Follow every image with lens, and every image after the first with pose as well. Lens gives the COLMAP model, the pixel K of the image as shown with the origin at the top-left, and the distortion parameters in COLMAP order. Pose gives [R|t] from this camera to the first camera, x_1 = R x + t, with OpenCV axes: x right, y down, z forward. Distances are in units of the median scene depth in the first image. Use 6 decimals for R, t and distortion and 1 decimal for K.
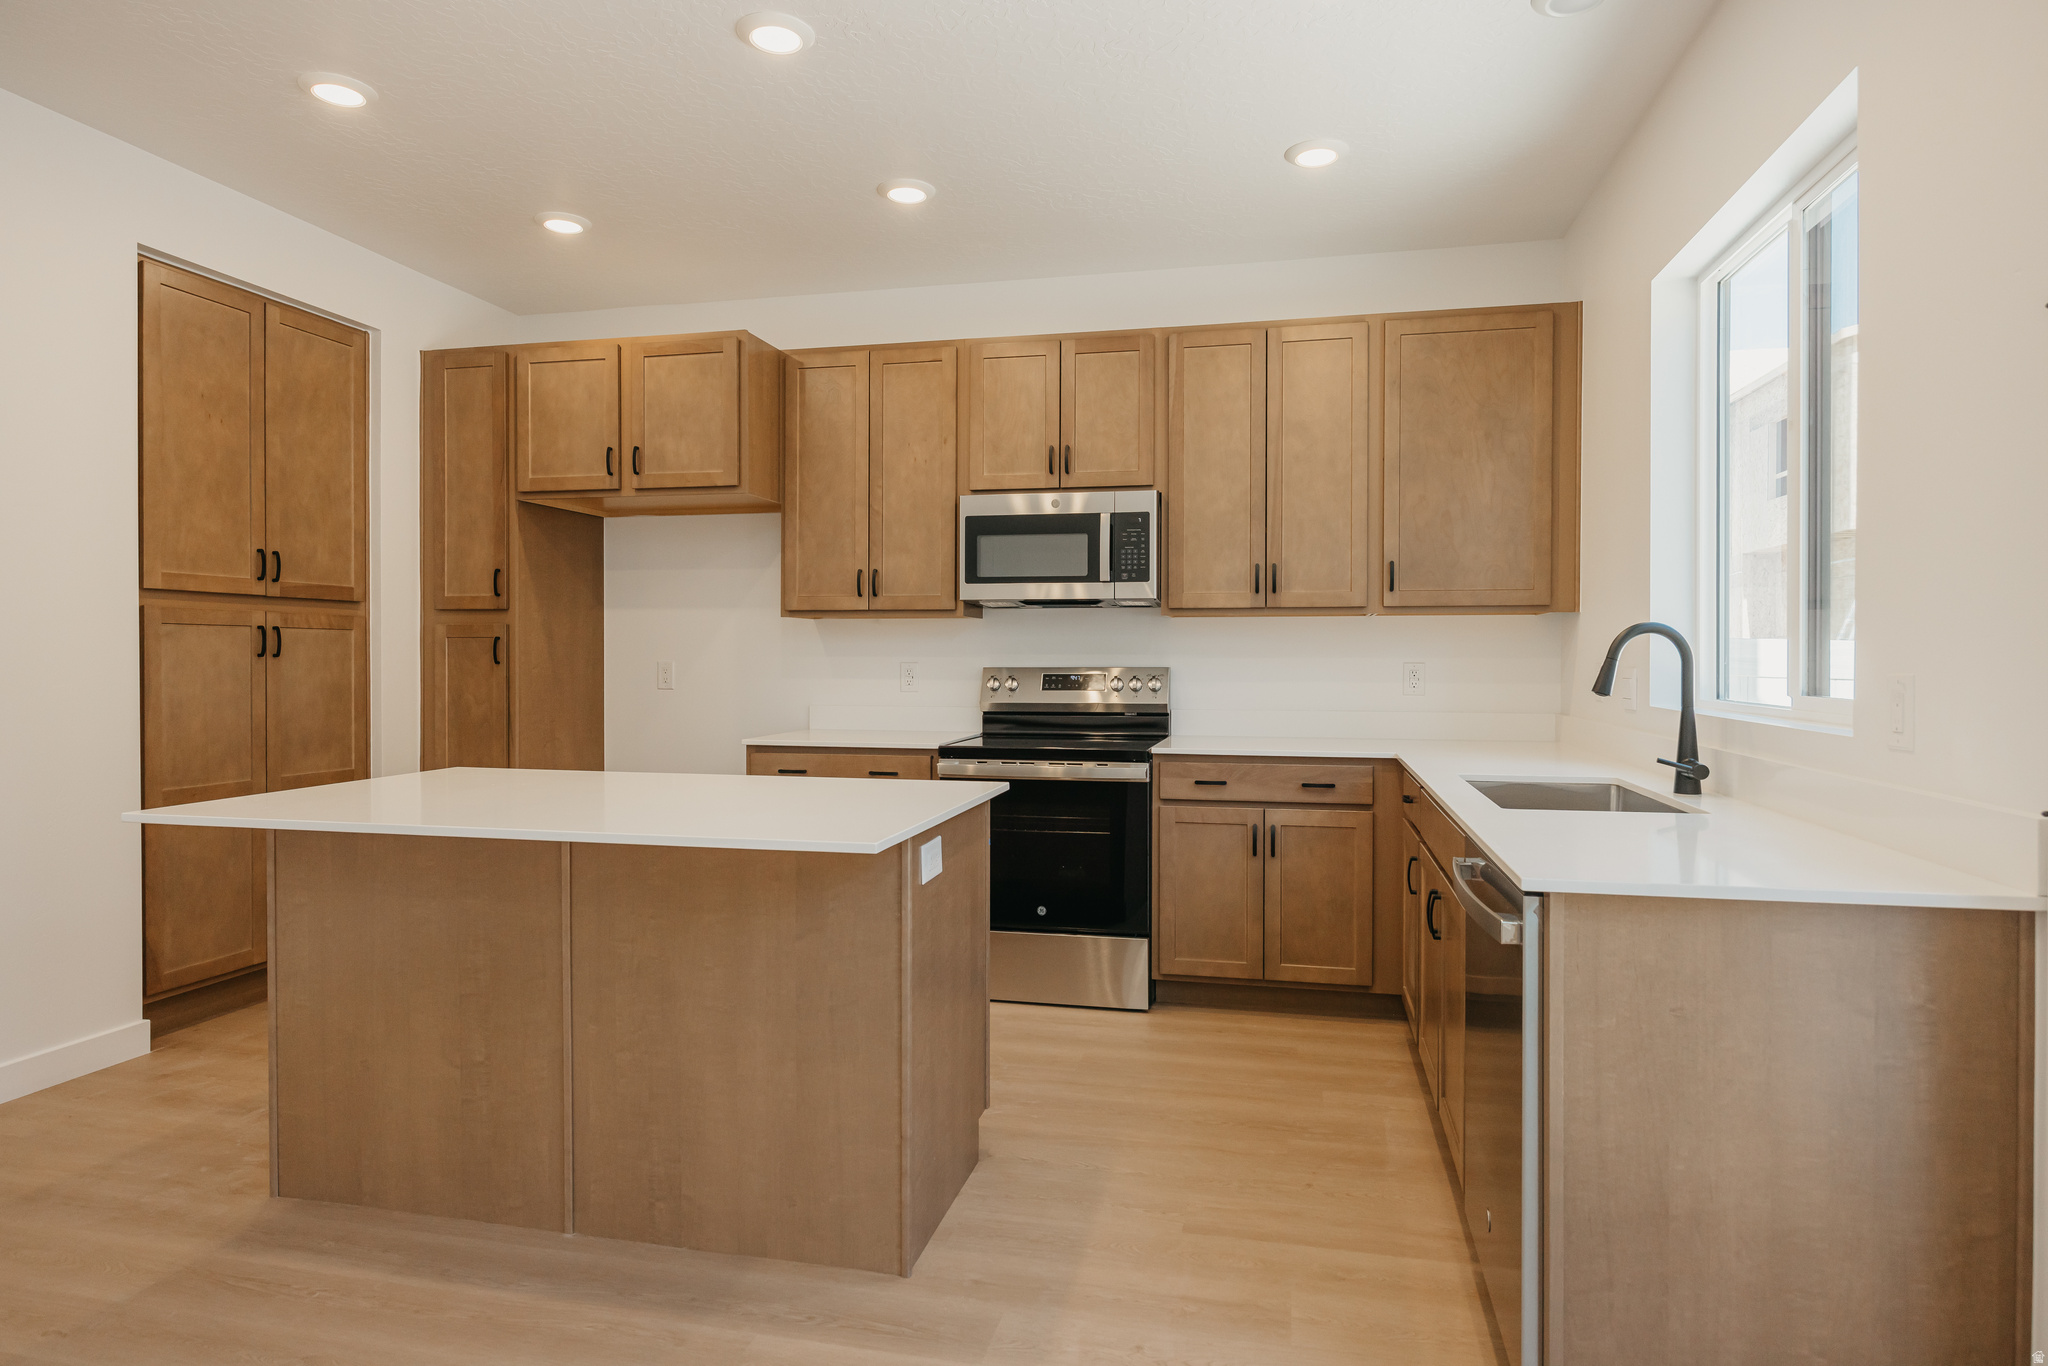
lens RADIAL K [[1156.2, 0, 1039.0], [0, 1156.2, 672.4], [0, 0, 1]] dist [-0.001049, 0.000414]
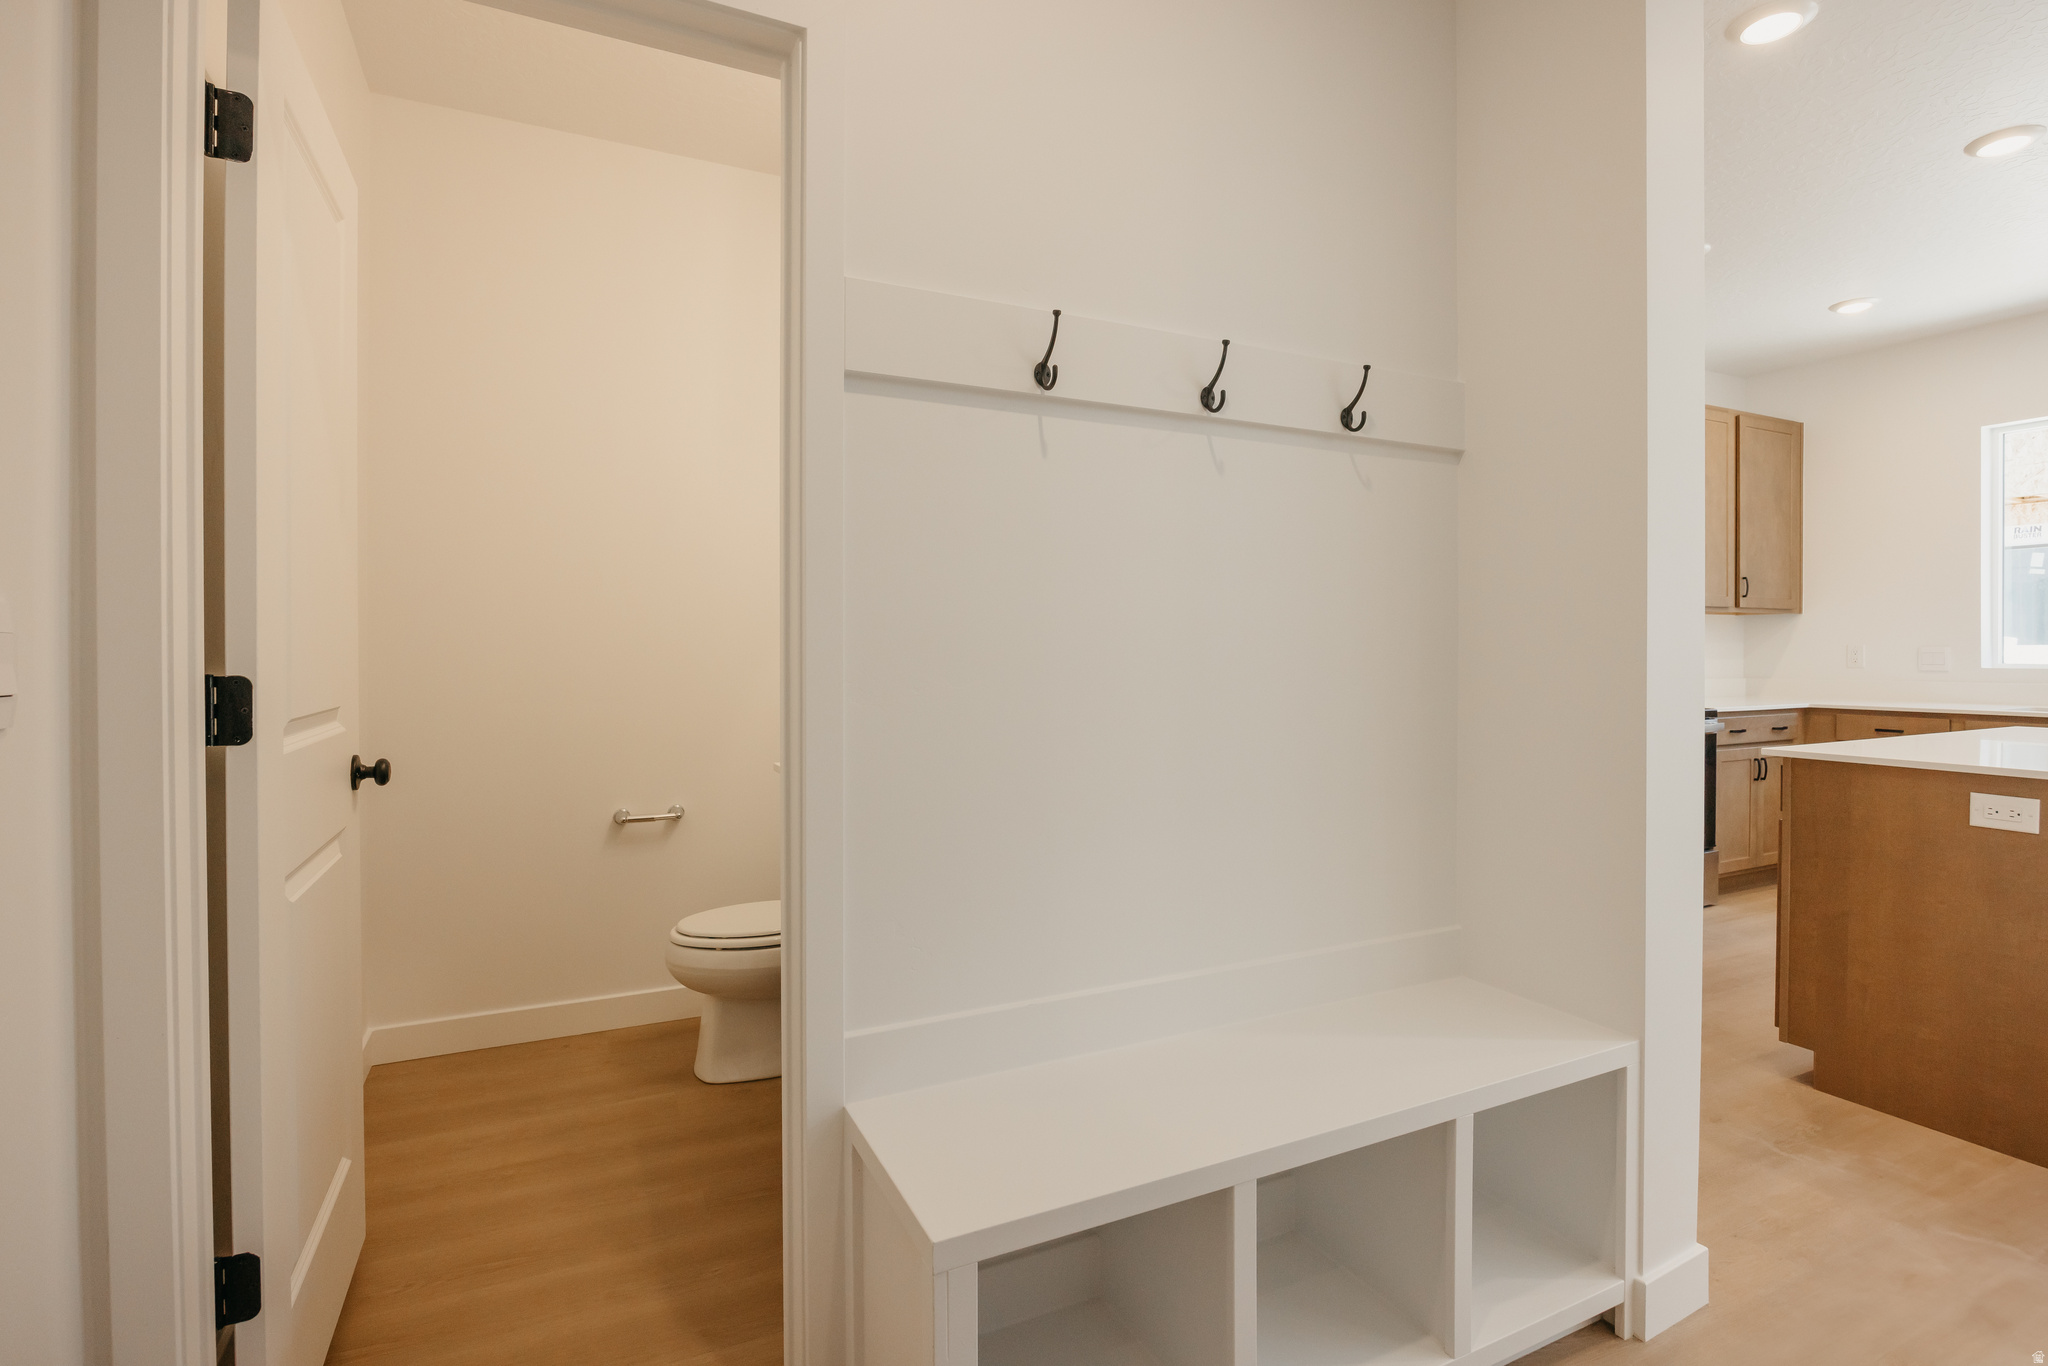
lens RADIAL K [[963.8, 0, 1028.4], [0, 963.8, 655.6], [0, 0, 1]] dist [-0.001256, -0.000198]
pose [[0.781460, -0.006289, 0.623924, -1.169885], [0.010591, 0.999939, -0.003186, -0.000238], [-0.623865, 0.009098, 0.781479, 0.586490]]
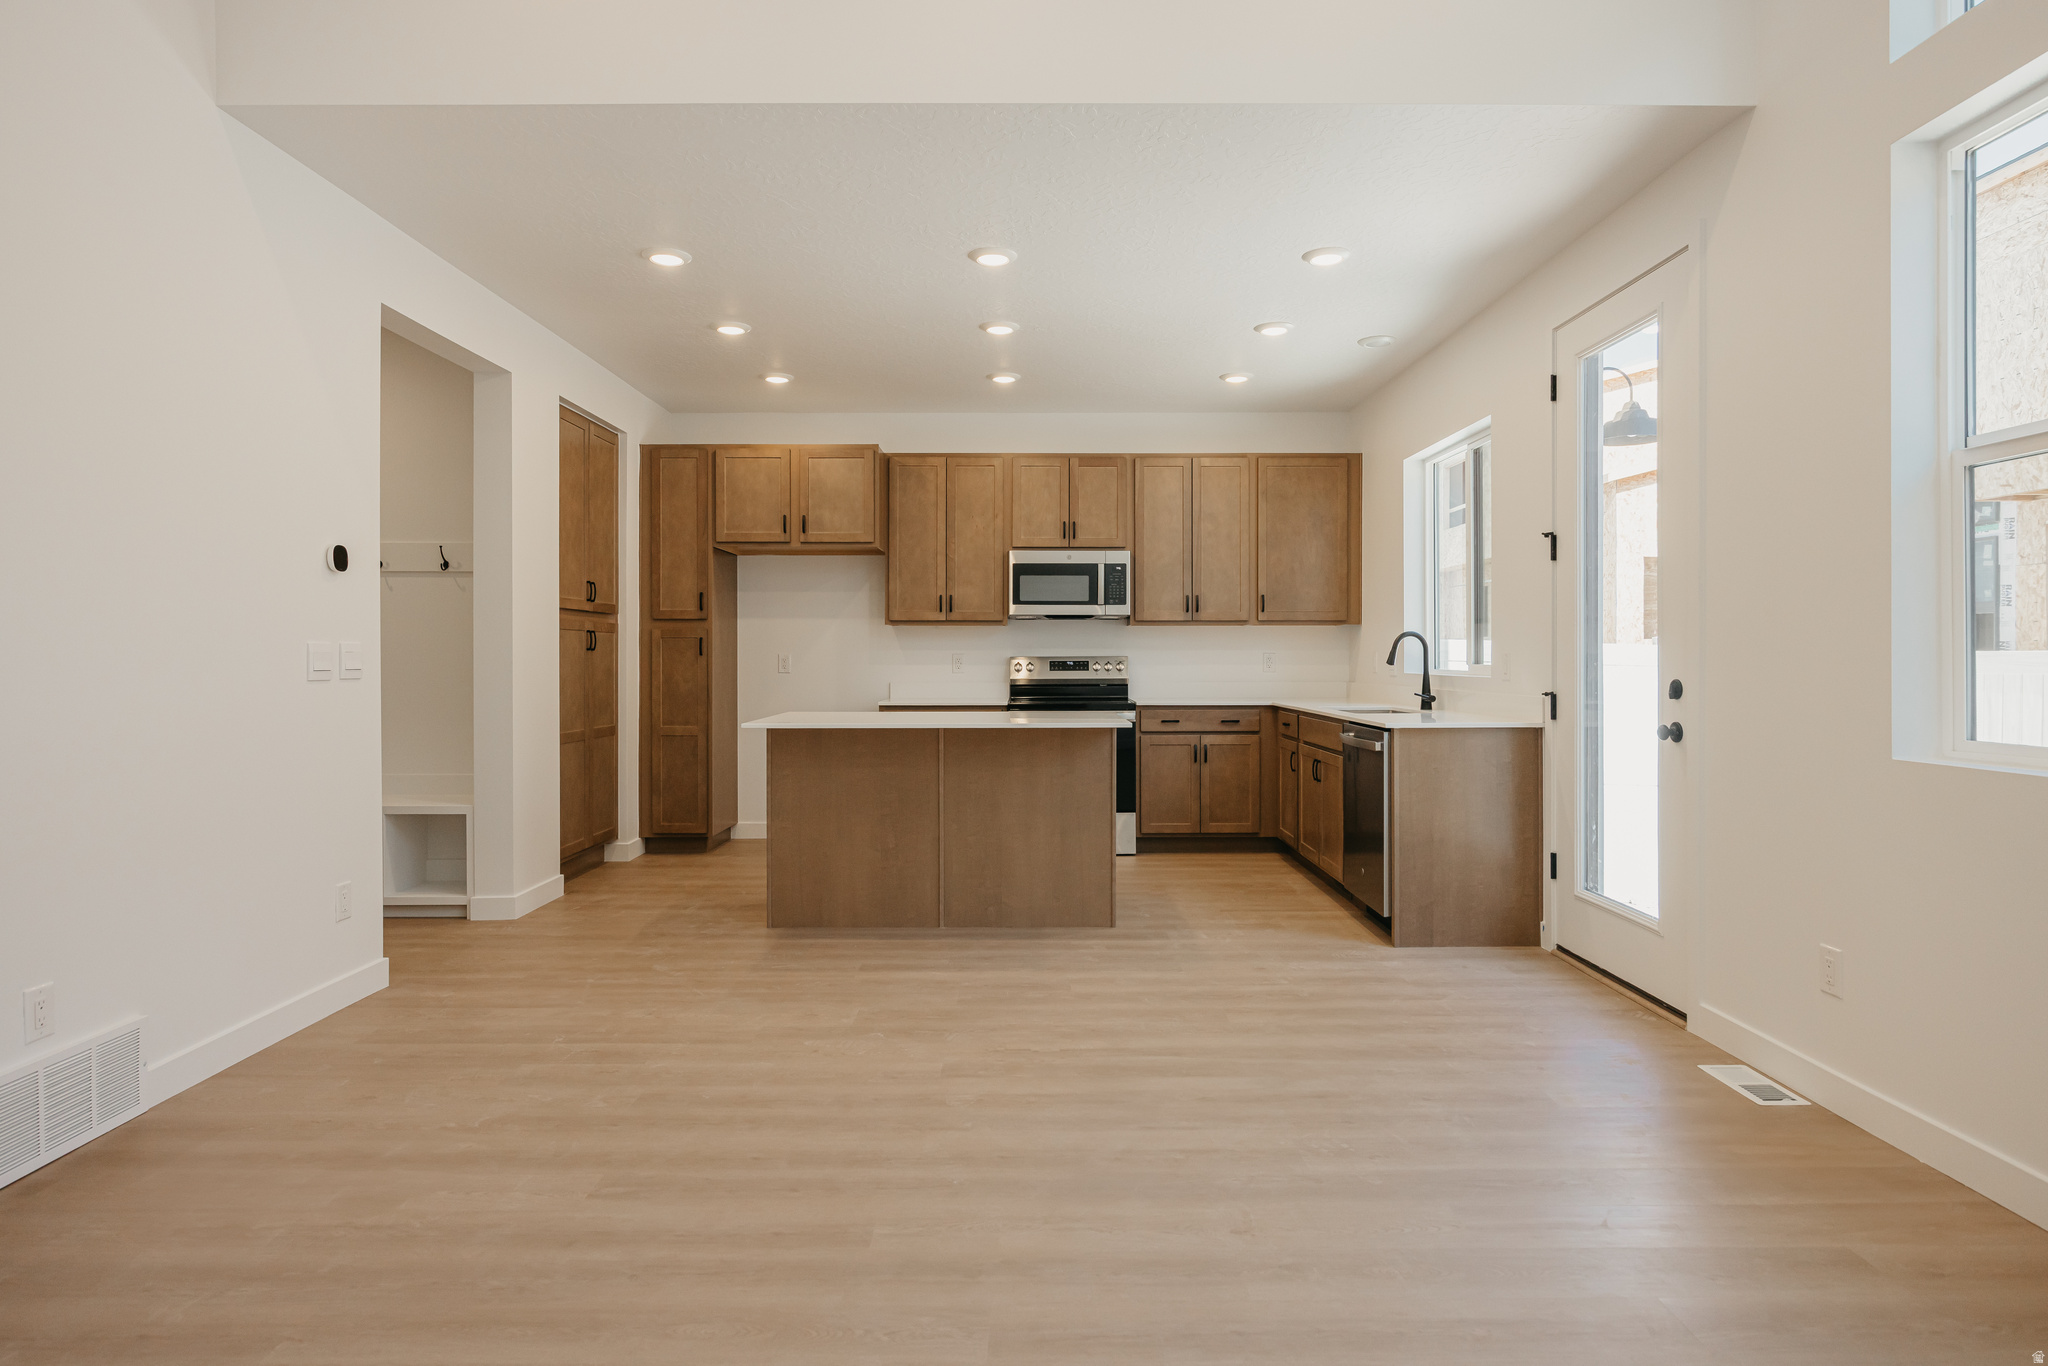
lens RADIAL K [[1156.2, 0, 1039.0], [0, 1156.2, 672.4], [0, 0, 1]] dist [-0.001049, 0.000414]
pose [[0.973949, -0.006128, 0.226683, -0.412378], [0.006364, 0.999980, -0.000310, 0.019544], [-0.226676, 0.001744, 0.973969, -0.613872]]
